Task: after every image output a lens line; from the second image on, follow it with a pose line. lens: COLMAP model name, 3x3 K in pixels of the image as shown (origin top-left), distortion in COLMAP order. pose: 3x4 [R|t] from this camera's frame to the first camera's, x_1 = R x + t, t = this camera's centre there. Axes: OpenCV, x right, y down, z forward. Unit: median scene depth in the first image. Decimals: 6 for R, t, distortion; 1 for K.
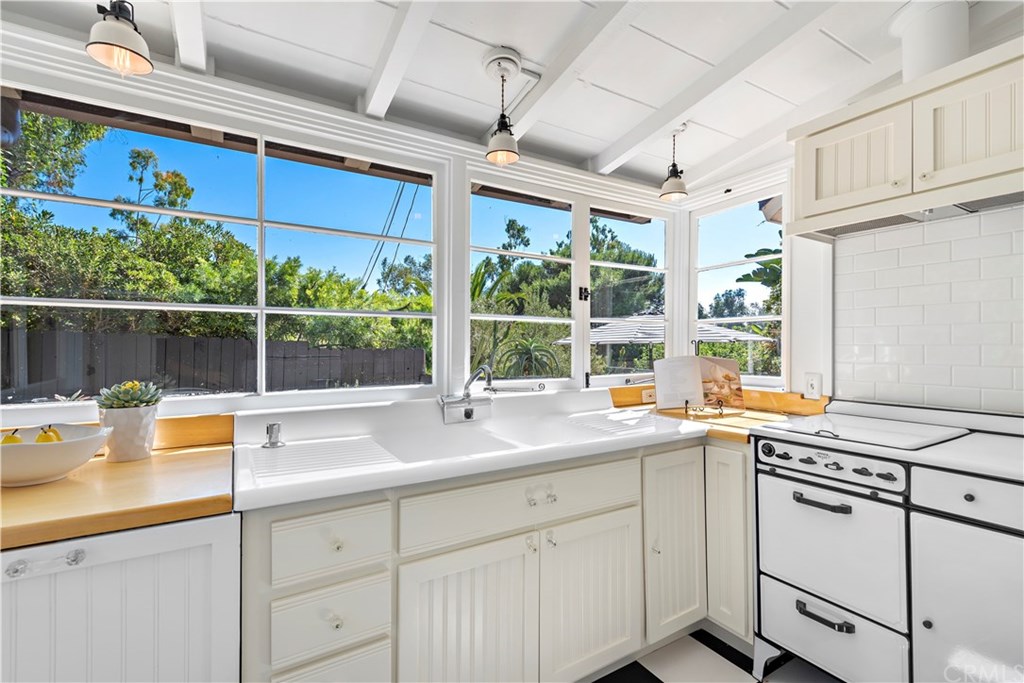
lens RADIAL K [[453.8, 0, 510.0], [0, 453.8, 340.6], [0, 0, 1]] dist [0.018154, -0.005892]
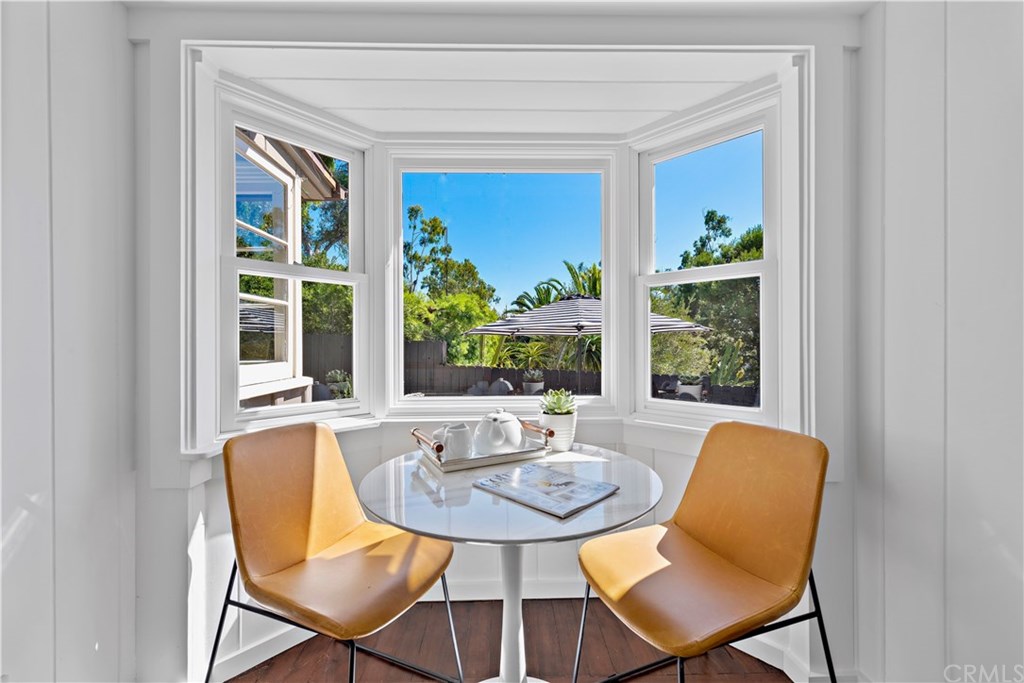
lens RADIAL K [[402.1, 0, 509.2], [0, 402.1, 341.8], [0, 0, 1]] dist [0.011288, -0.000212]
pose [[0.867886, -0.003396, -0.496751, 1.369490], [0.009923, 0.999896, 0.010502, 0.028124], [0.496664, -0.014044, 0.867829, 0.620999]]
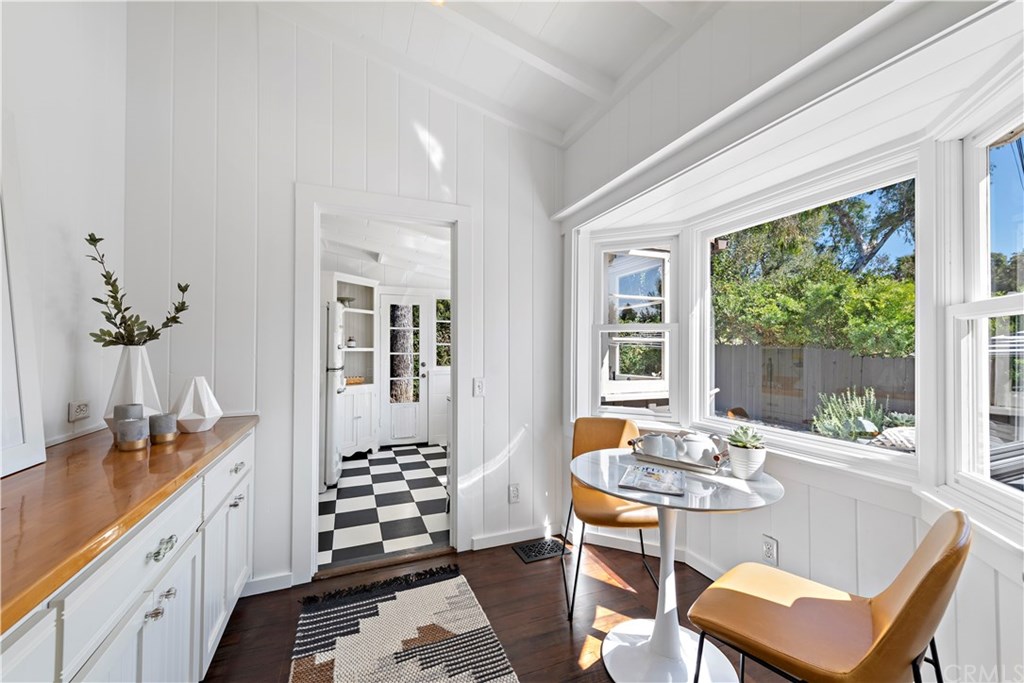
lens RADIAL K [[400.2, 0, 508.6], [0, 400.2, 343.5], [0, 0, 1]] dist [0.000443, -0.000023]
pose [[-0.158279, -0.011973, -0.987322, 1.819845], [0.007786, 0.999880, -0.013374, -0.023509], [0.987364, -0.009804, -0.158167, 0.847147]]
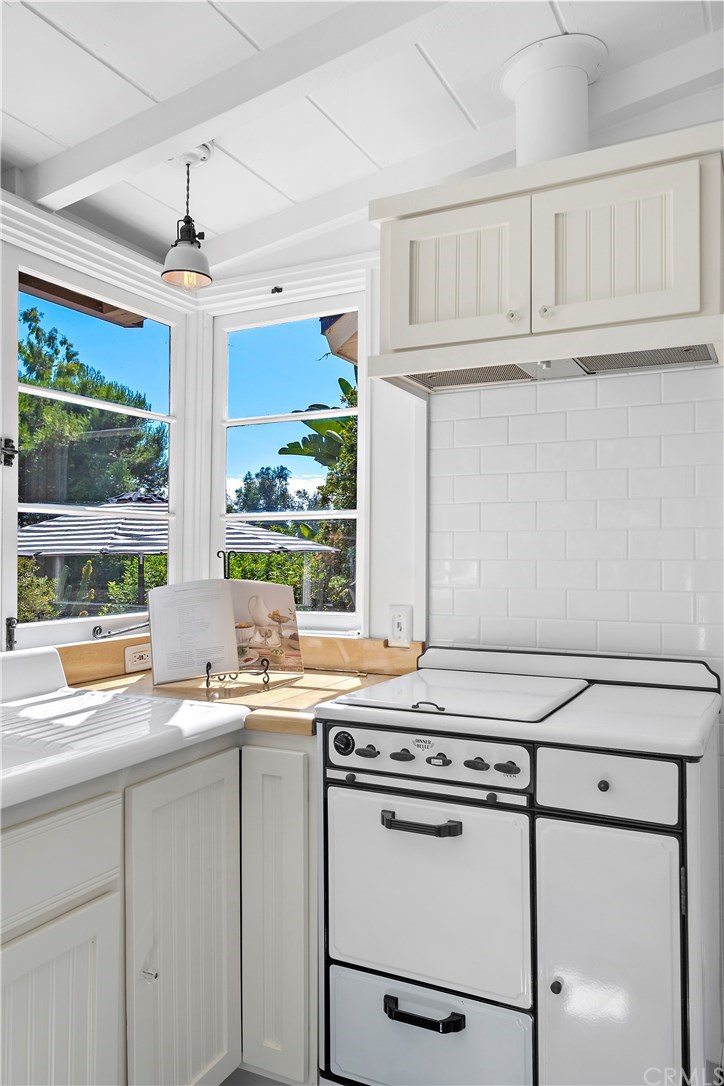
lens RADIAL K [[819.8, 0, 362.1], [0, 819.8, 547.1], [0, 0, 1]] dist [0.017590, -0.000515]
pose [[0.844155, 0.007788, 0.536043, 0.021714], [-0.006664, 0.999970, -0.004033, -0.002504], [-0.536058, -0.000167, 0.844181, 0.086270]]
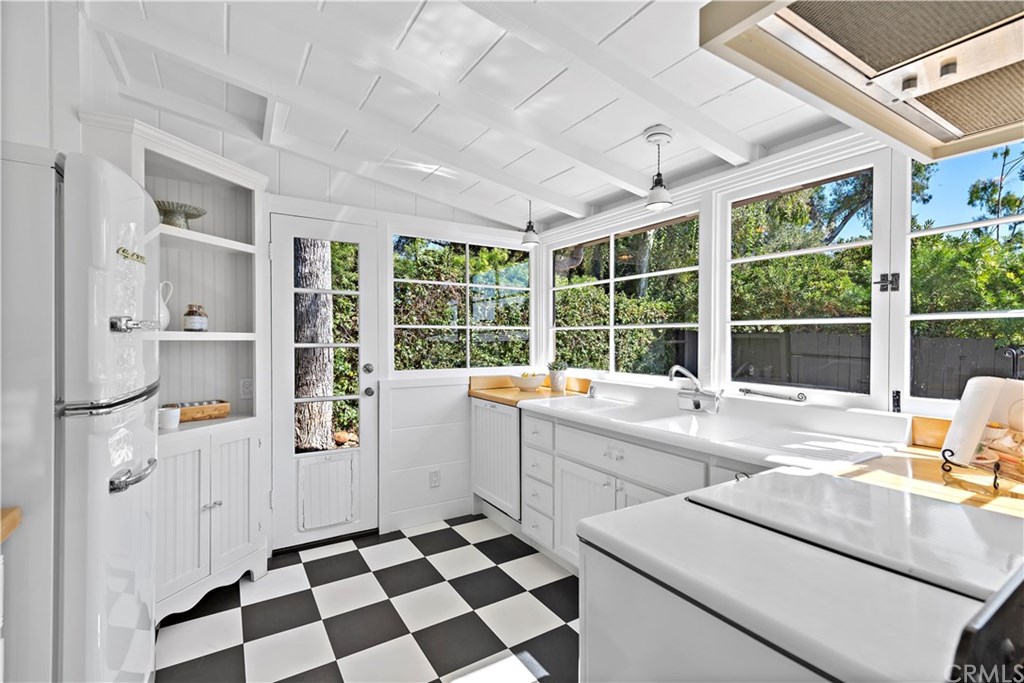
lens RADIAL K [[453.8, 0, 510.0], [0, 453.8, 340.6], [0, 0, 1]] dist [0.018154, -0.005892]
pose [[0.021384, 0.005917, -0.999754, 0.975863], [0.006002, 0.999964, 0.006046, -0.019770], [0.999753, -0.006130, 0.021348, 0.407969]]
